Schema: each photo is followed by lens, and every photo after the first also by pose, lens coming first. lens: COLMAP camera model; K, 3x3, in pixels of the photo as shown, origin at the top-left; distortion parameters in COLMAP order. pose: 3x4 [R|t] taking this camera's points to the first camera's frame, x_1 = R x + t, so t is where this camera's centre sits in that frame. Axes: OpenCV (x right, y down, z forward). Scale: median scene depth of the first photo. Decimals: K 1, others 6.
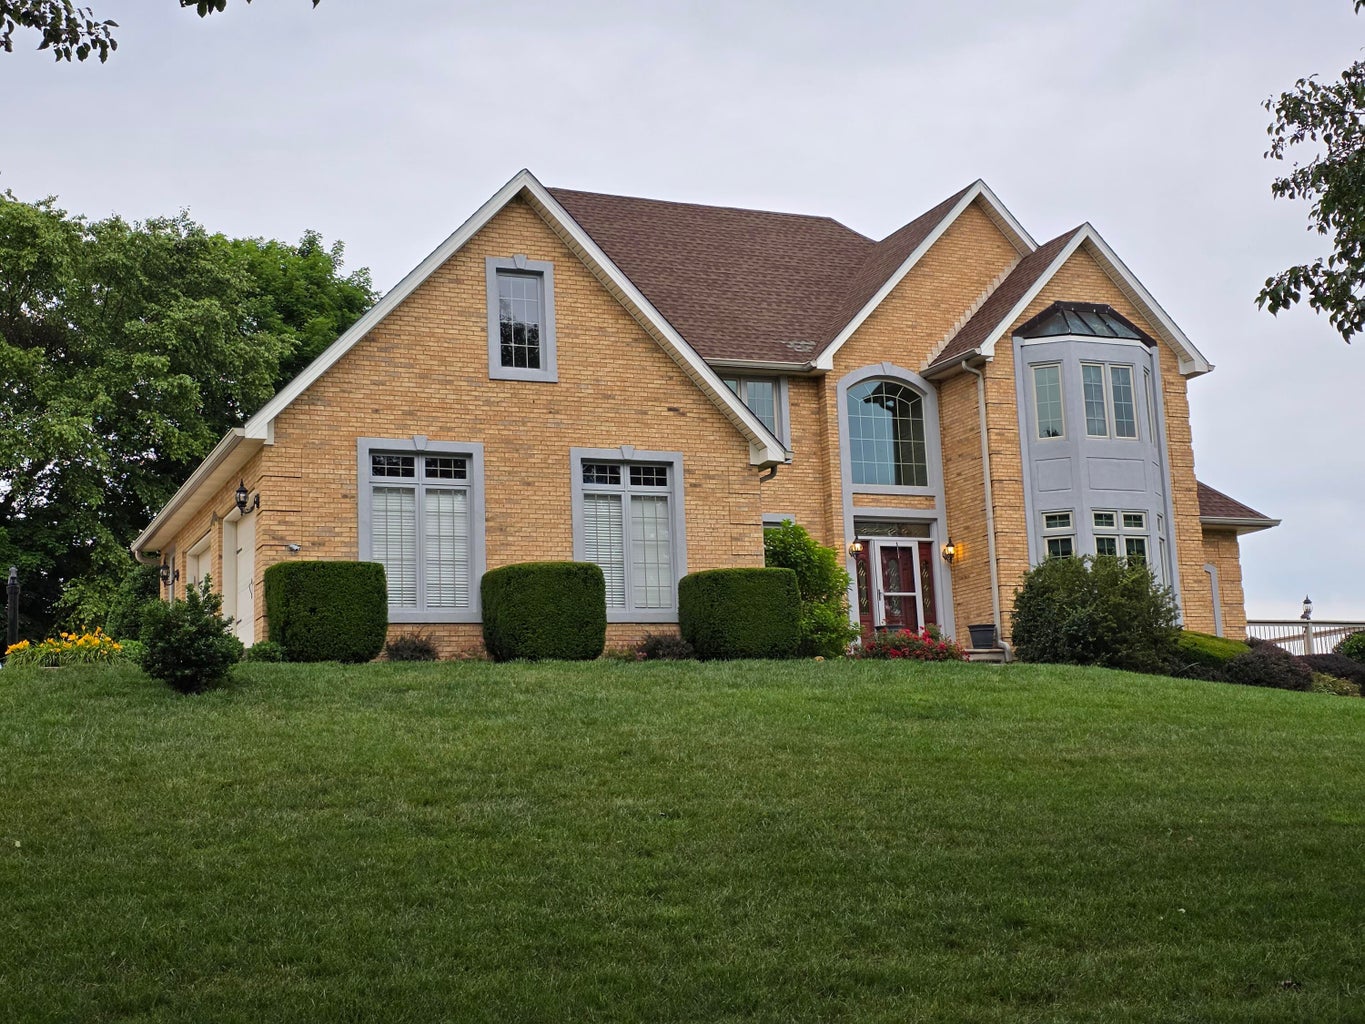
lens RADIAL K [[1875.0, 0, 681.4], [0, 1875.0, 512.0], [0, 0, 1]] dist [-0.008305, -0.000417]
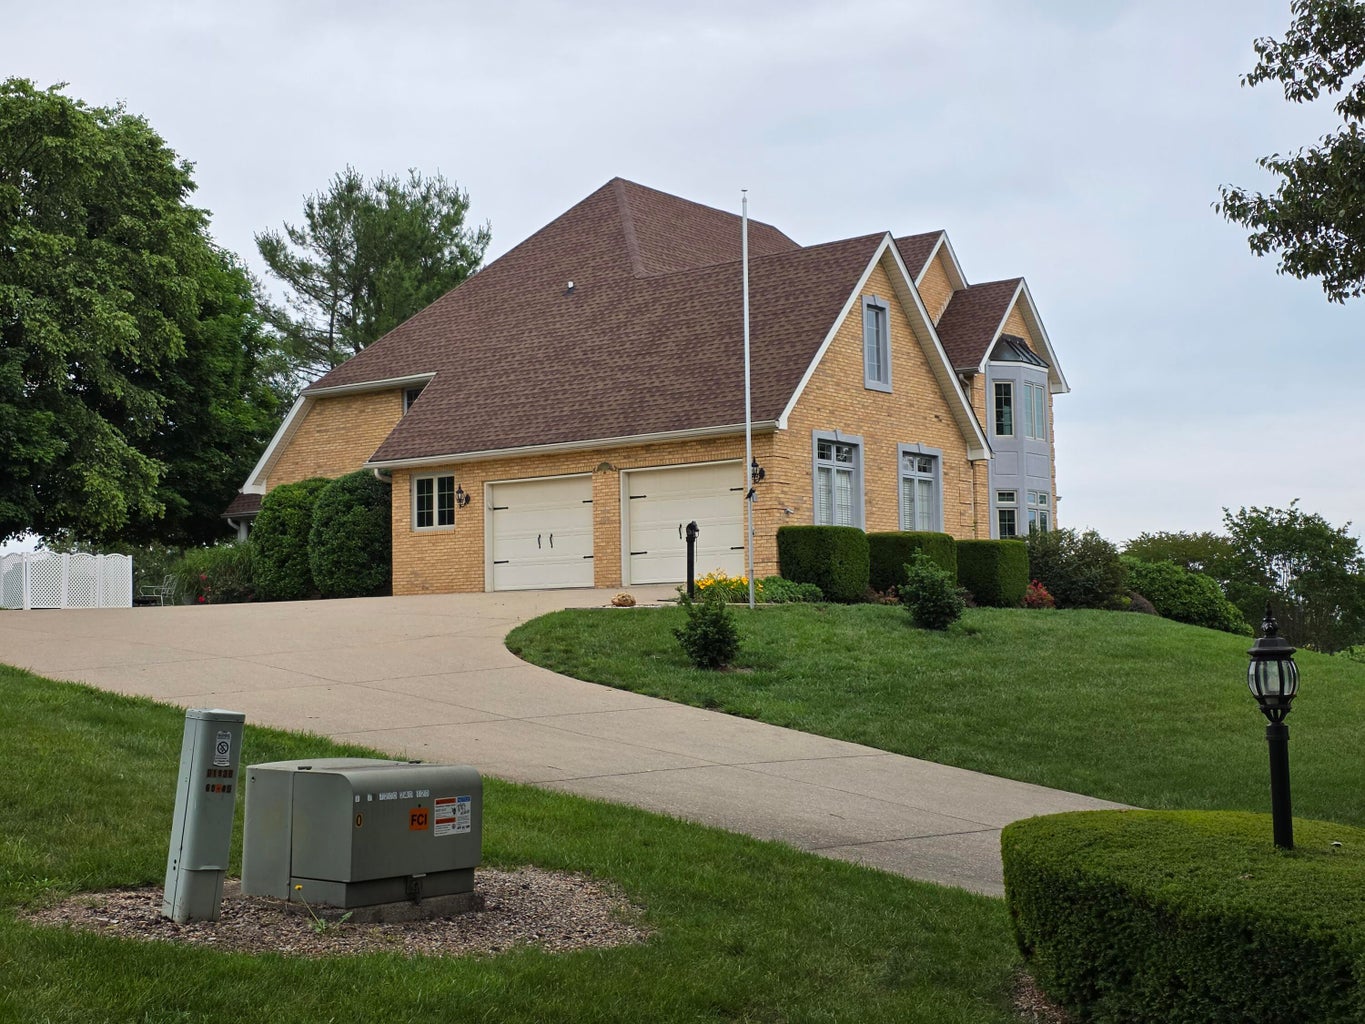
lens RADIAL K [[1875.0, 0, 681.4], [0, 1875.0, 512.0], [0, 0, 1]] dist [-0.008305, -0.000417]
pose [[0.885982, 0.058801, 0.459977, -0.766003], [-0.088338, 0.995165, 0.042934, -0.026901], [-0.455228, -0.078672, 0.886892, -0.124798]]
